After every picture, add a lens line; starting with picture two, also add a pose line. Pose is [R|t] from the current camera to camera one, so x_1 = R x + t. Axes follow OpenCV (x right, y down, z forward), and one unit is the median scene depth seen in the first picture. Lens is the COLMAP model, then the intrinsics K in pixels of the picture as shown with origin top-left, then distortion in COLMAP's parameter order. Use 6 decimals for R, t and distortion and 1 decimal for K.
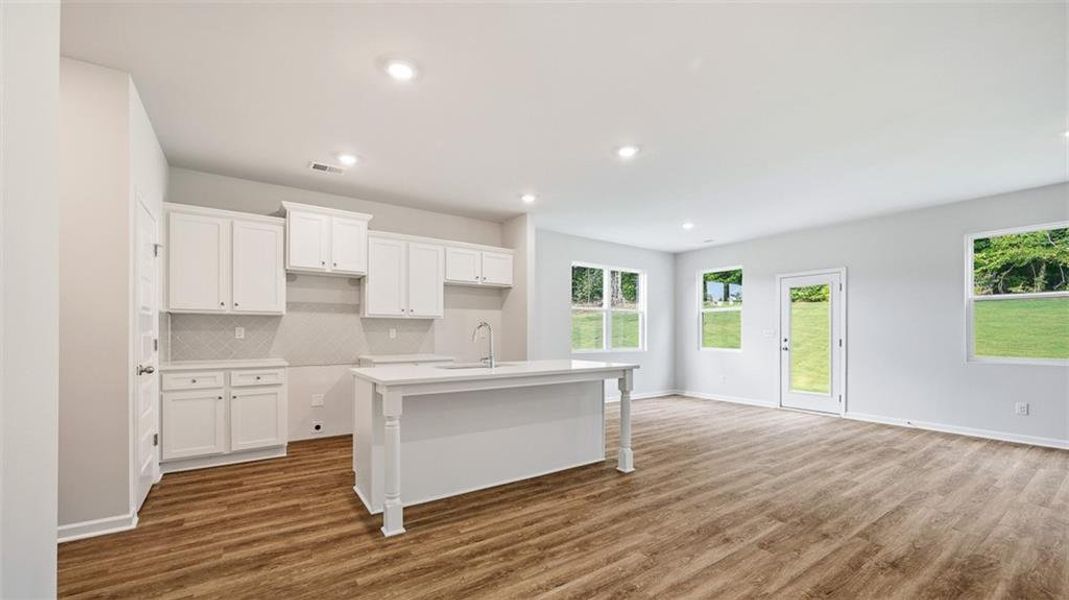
lens RADIAL K [[421.8, 0, 537.2], [0, 421.8, 337.3], [0, 0, 1]] dist [-0.000196, -0.000256]
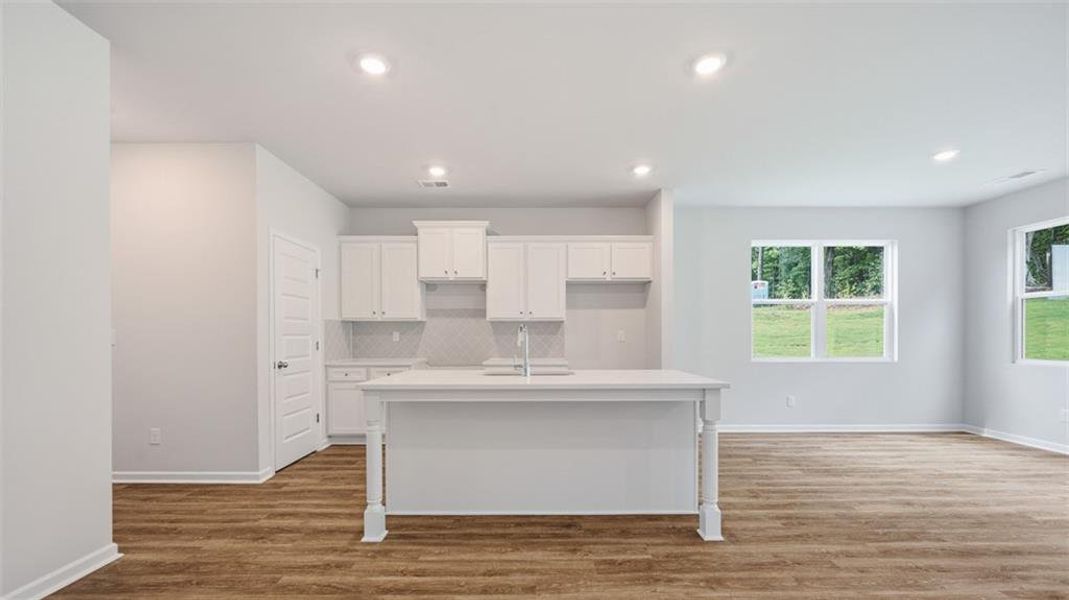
lens RADIAL K [[421.8, 0, 537.2], [0, 421.8, 337.3], [0, 0, 1]] dist [-0.000196, -0.000256]
pose [[0.821552, -0.001368, -0.570132, 0.295649], [-0.001426, 0.999989, -0.004454, -0.002376], [0.570132, 0.004472, 0.821541, 0.224528]]
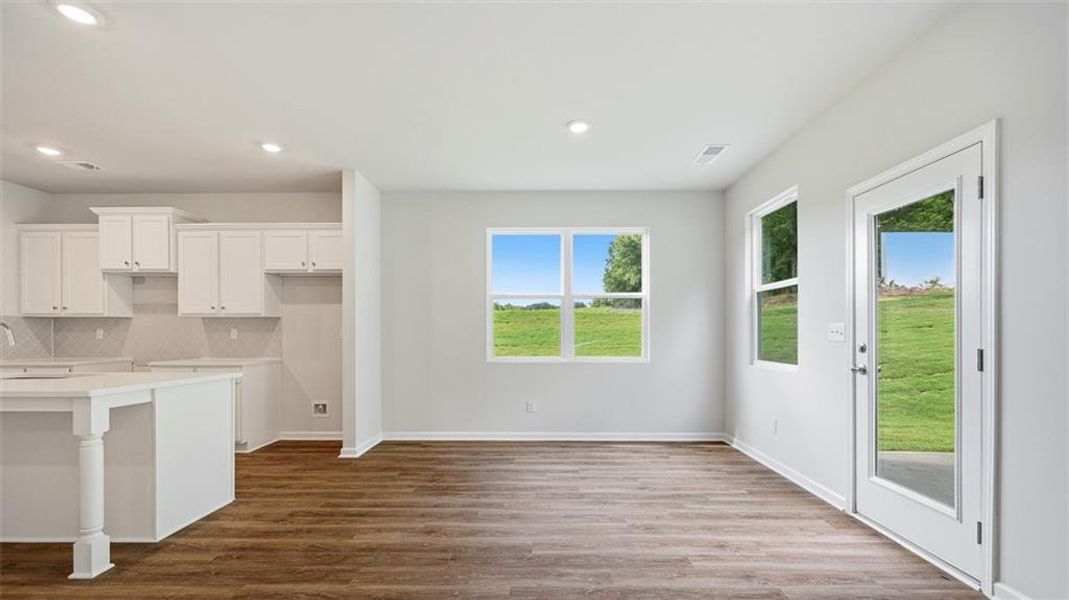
lens RADIAL K [[435.8, 0, 537.7], [0, 435.8, 333.2], [0, 0, 1]] dist [-0.001734, -0.000328]
pose [[0.811797, -0.002356, -0.583934, 0.837420], [-0.002582, 0.999968, -0.007624, -0.005516], [0.583933, 0.007697, 0.811765, 0.698705]]
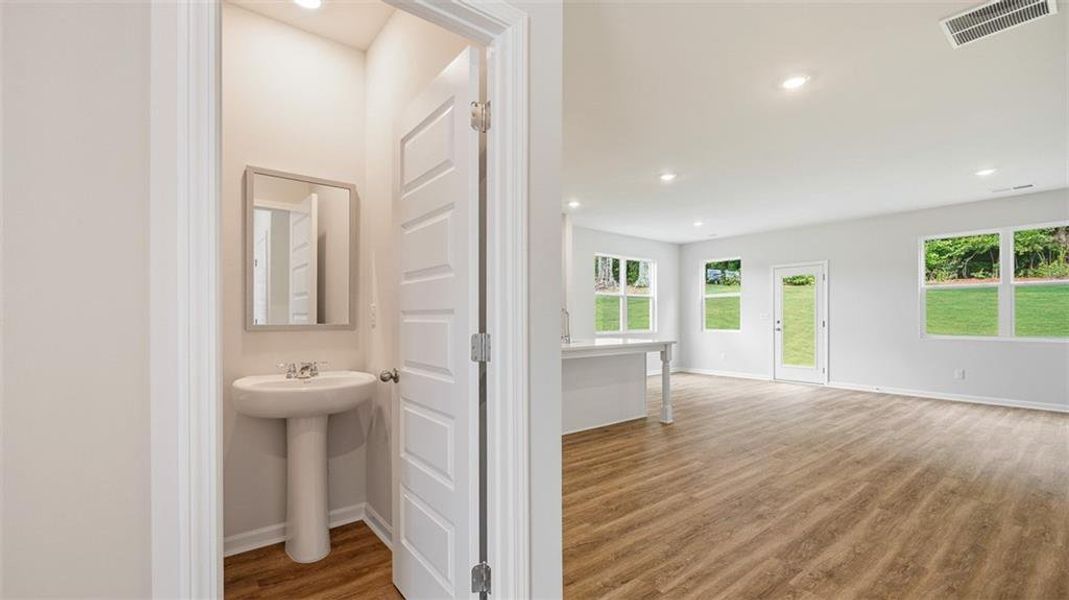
lens RADIAL K [[453.5, 0, 539.4], [0, 453.5, 318.6], [0, 0, 1]] dist [-0.001420, -0.000379]
pose [[0.997872, -0.003406, 0.065122, -0.215839], [0.003743, 0.999980, -0.005055, 0.001965], [-0.065103, 0.005288, 0.997865, -0.293903]]
